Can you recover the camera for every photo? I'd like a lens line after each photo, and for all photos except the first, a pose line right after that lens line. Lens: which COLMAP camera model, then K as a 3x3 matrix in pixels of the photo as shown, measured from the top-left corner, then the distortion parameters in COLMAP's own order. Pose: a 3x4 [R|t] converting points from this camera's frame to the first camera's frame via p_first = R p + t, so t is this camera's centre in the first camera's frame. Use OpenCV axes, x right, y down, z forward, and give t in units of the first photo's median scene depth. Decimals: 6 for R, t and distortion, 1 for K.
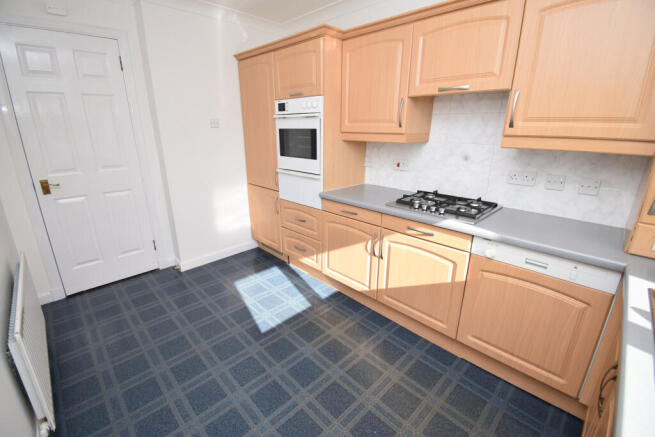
lens RADIAL K [[291.2, 0, 327.5], [0, 291.2, 218.5], [0, 0, 1]] dist [0.001312, -0.000381]
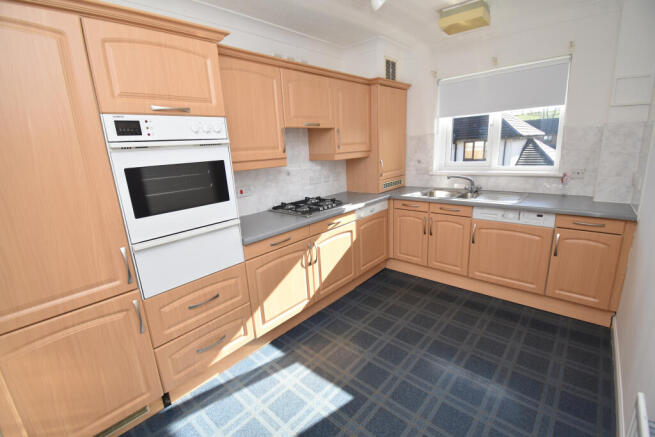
lens RADIAL K [[291.2, 0, 327.5], [0, 291.2, 218.5], [0, 0, 1]] dist [0.001312, -0.000381]
pose [[-0.073214, -0.242816, 0.967306, -0.797959], [0.350554, 0.901752, 0.252894, -0.264369], [-0.933676, 0.357608, 0.019100, 0.779071]]
